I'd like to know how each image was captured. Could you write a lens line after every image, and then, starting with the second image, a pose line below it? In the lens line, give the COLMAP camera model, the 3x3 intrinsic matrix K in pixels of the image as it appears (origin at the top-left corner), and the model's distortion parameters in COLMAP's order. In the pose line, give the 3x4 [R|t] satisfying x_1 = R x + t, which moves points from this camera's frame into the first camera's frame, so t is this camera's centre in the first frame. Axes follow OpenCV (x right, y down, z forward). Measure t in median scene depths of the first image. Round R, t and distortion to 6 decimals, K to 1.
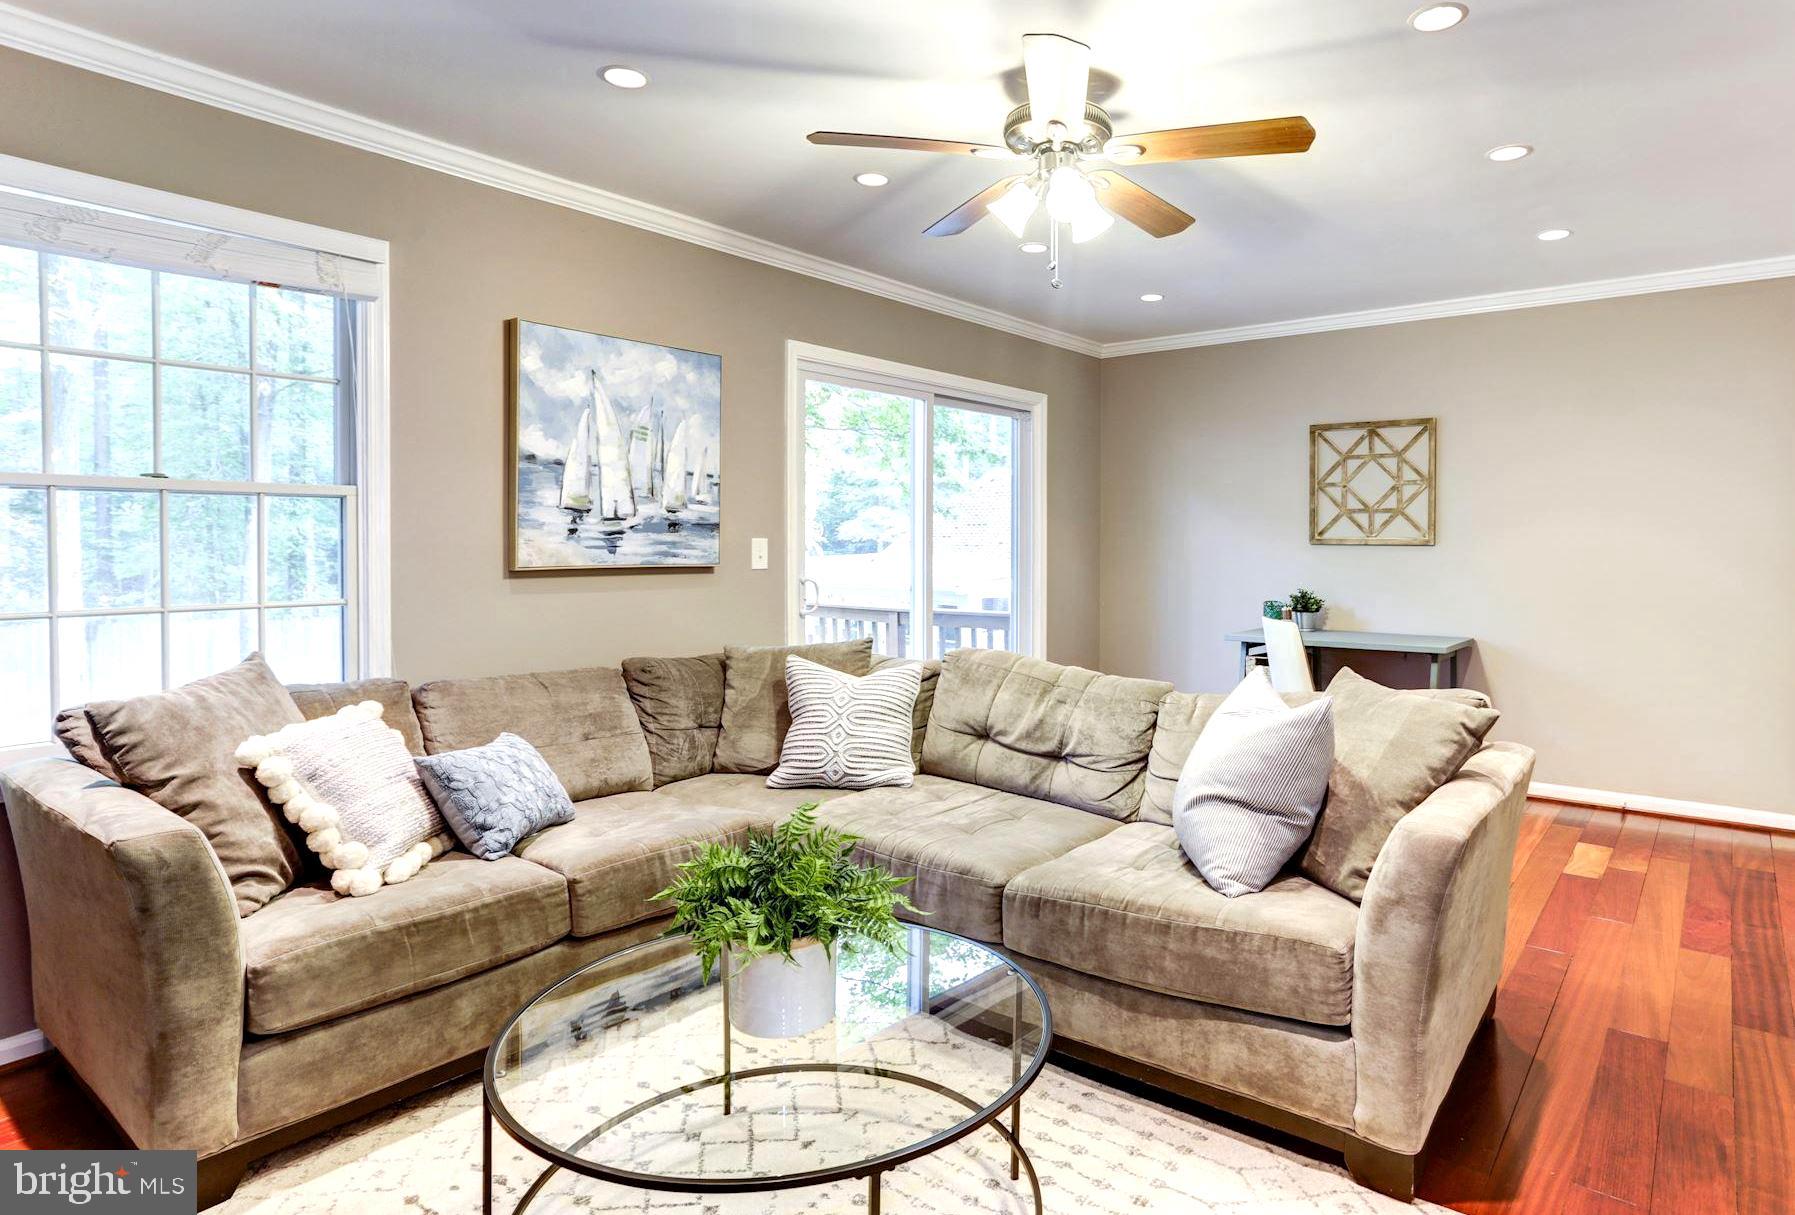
lens RADIAL K [[1024.5, 0, 899.0], [0, 1024.5, 590.9], [0, 0, 1]] dist [-0.001905, -0.000075]
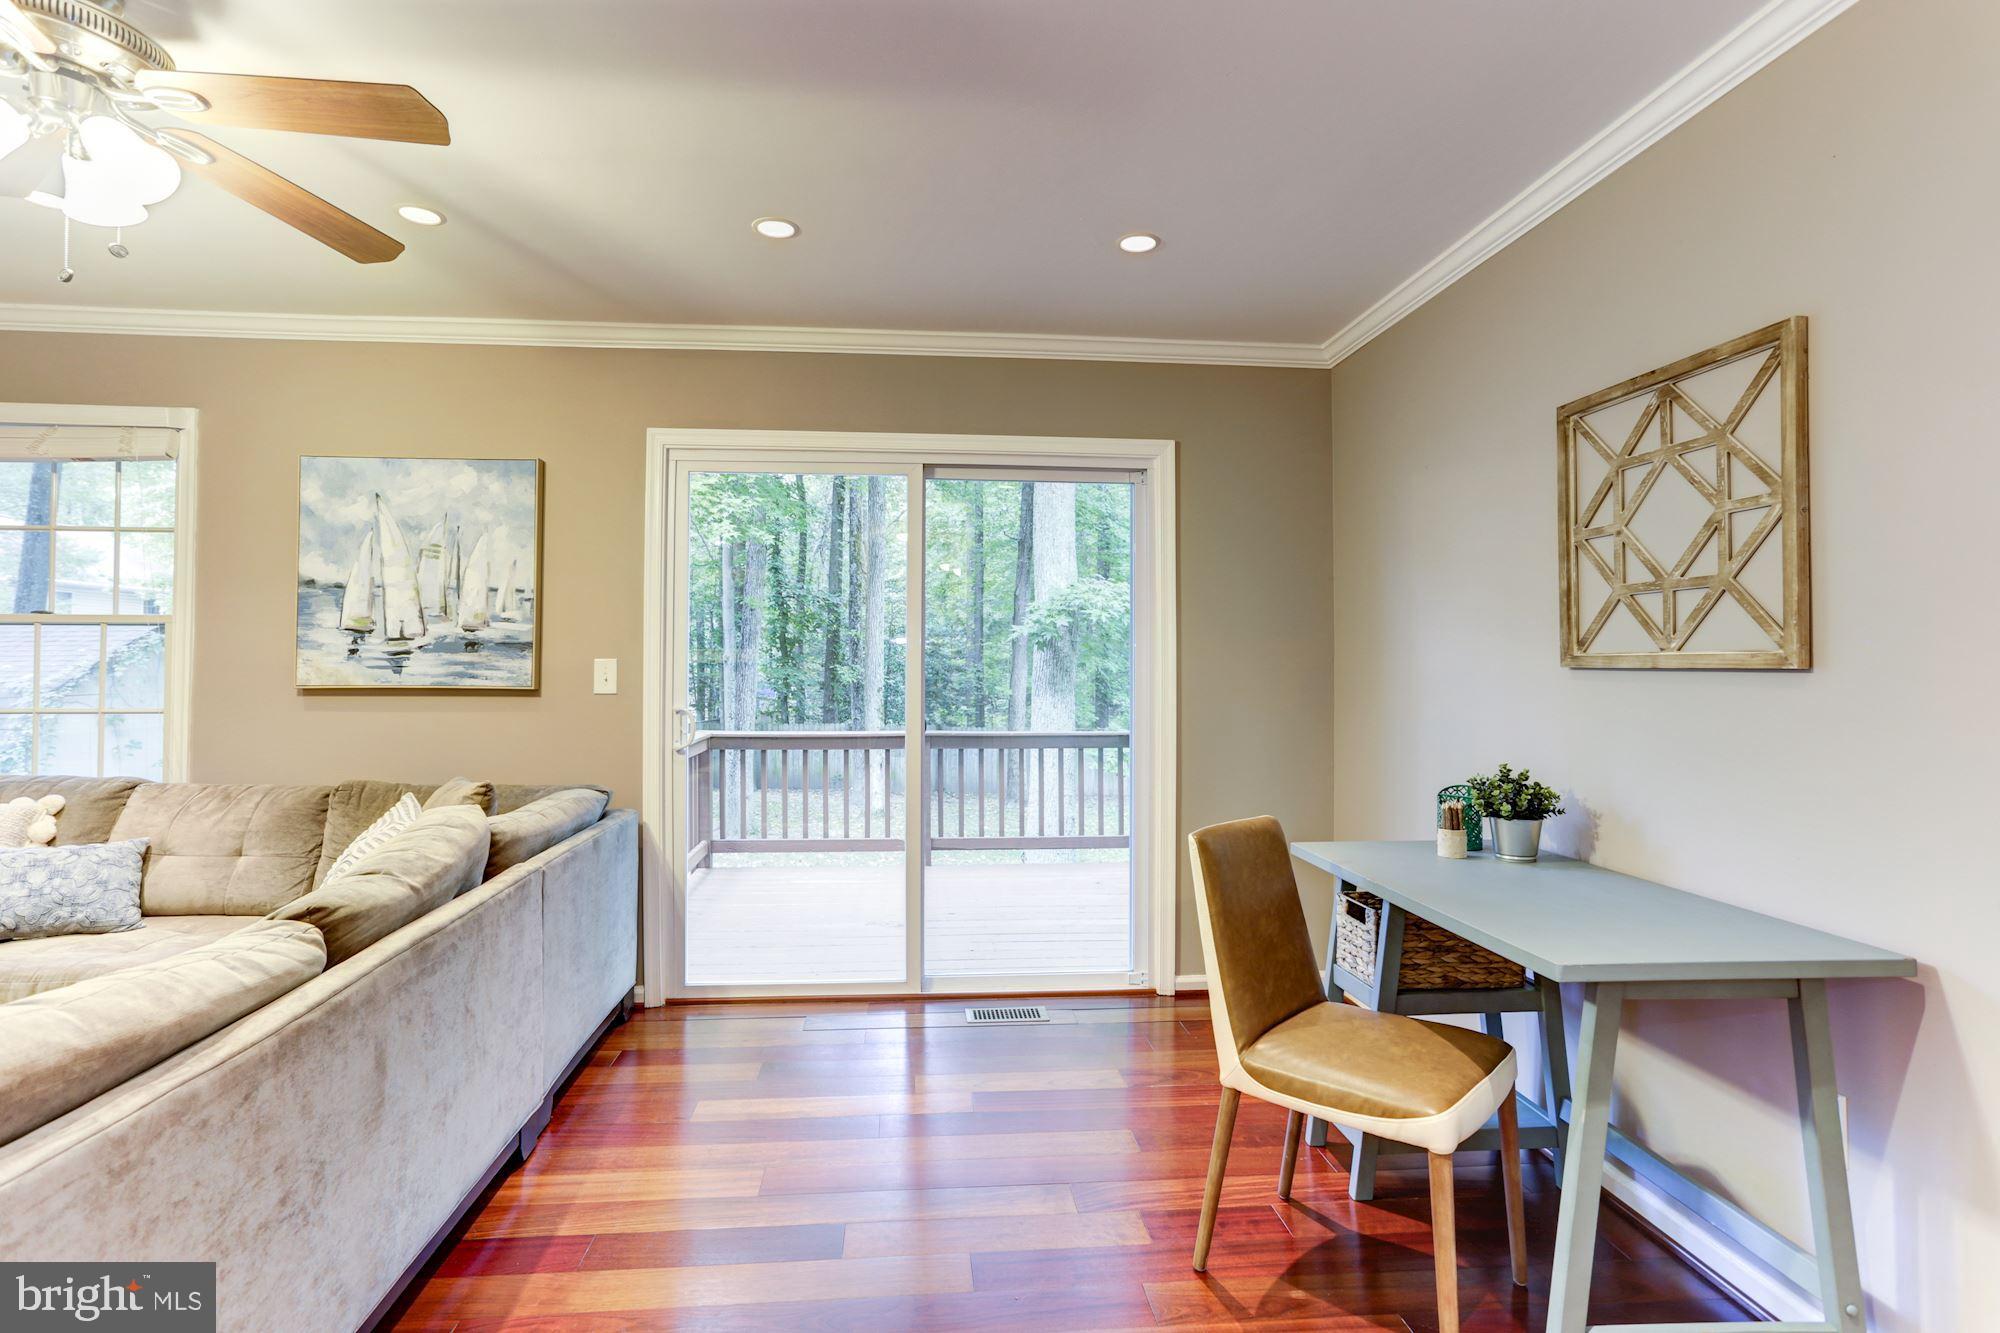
lens RADIAL K [[936.7, 0, 1000.0], [0, 936.7, 666.5], [0, 0, 1]] dist [-0.003964, -0.000160]
pose [[0.692252, 0.000965, -0.721656, 0.753383], [-0.036708, 0.998752, -0.033877, -0.032941], [0.720722, 0.049942, 0.691423, 0.764635]]
